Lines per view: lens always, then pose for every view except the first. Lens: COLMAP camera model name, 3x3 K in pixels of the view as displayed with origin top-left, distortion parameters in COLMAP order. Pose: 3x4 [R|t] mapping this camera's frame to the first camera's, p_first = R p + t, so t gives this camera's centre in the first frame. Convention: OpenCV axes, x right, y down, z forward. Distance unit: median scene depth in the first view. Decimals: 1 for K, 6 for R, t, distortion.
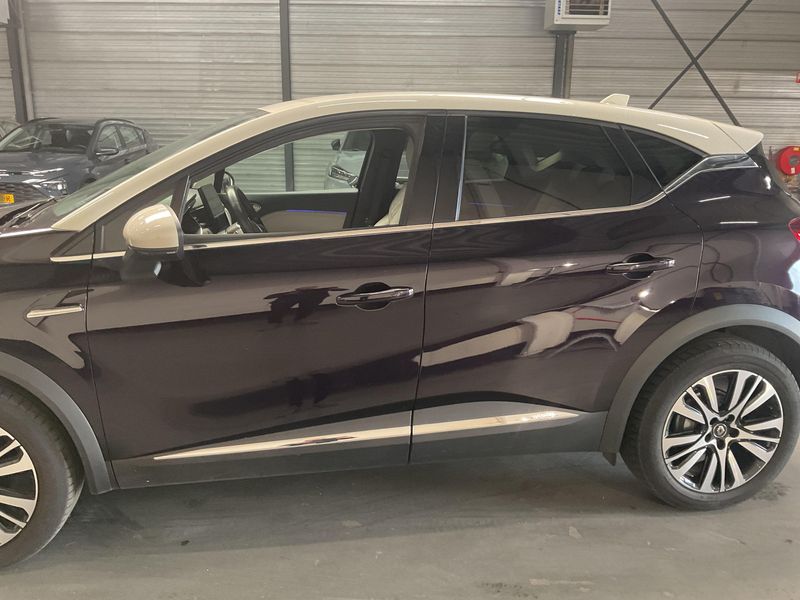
lens RADIAL K [[668.9, 0, 401.4], [0, 668.9, 295.9], [0, 0, 1]] dist [0.006018, -0.030439]
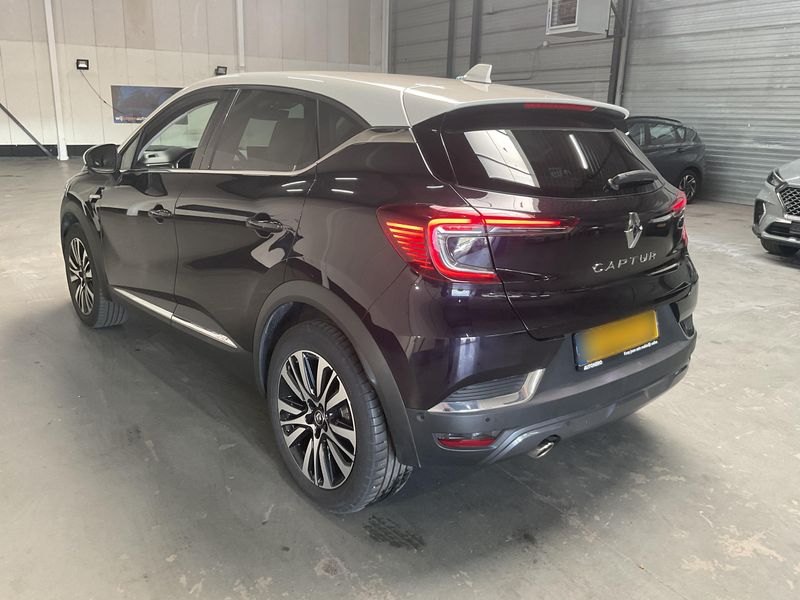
lens RADIAL K [[668.9, 0, 399.6], [0, 668.9, 302.2], [0, 0, 1]] dist [0.006018, -0.030439]
pose [[0.521884, 0.231112, -0.821112, 0.259188], [-0.232493, 0.964692, 0.123756, -0.019637], [0.820722, 0.126316, 0.557189, 0.113690]]
